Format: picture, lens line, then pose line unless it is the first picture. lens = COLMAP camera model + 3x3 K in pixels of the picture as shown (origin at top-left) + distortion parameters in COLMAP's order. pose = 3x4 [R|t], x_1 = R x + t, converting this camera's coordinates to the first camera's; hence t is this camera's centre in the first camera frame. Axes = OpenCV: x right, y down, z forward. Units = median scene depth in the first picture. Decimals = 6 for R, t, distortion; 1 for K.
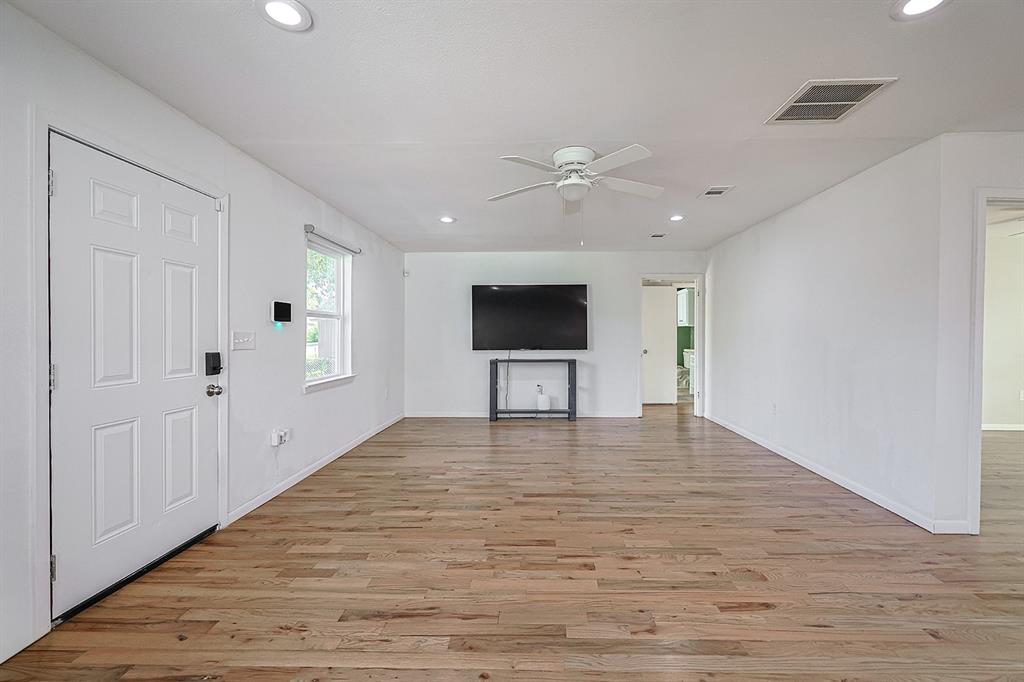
lens RADIAL K [[428.3, 0, 519.4], [0, 428.3, 344.2], [0, 0, 1]] dist [0.001489, -0.000065]
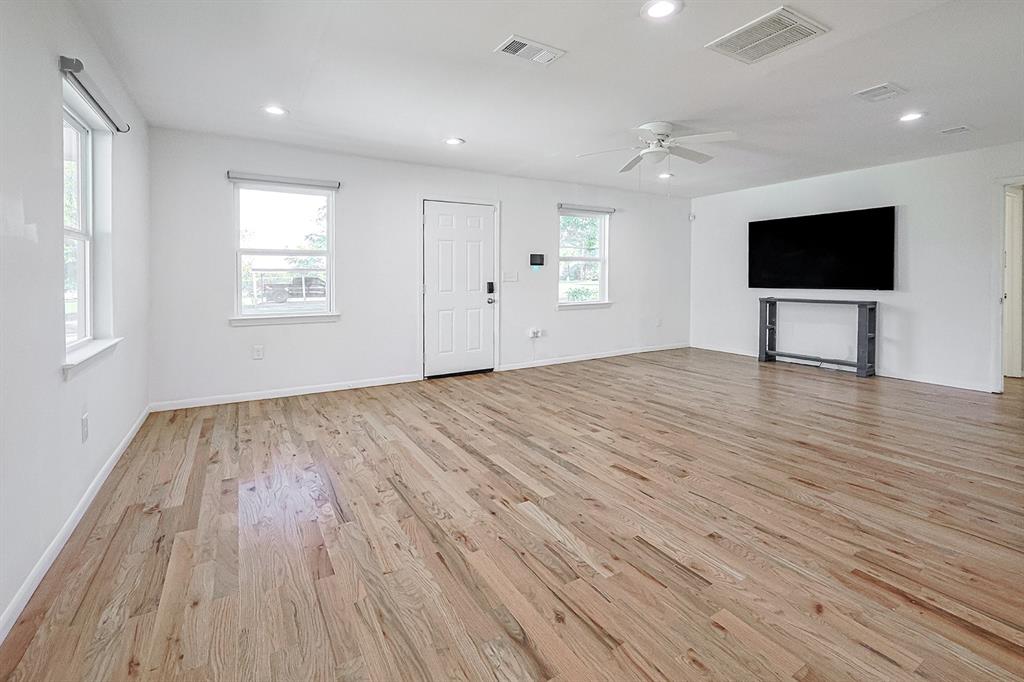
lens RADIAL K [[461.1, 0, 510.2], [0, 461.1, 293.1], [0, 0, 1]] dist [0.000331, 0.000111]
pose [[0.523136, 0.030201, -0.851714, 0.703611], [-0.012889, 0.999538, 0.027526, 0.006093], [0.852152, -0.003422, 0.523283, -0.034879]]
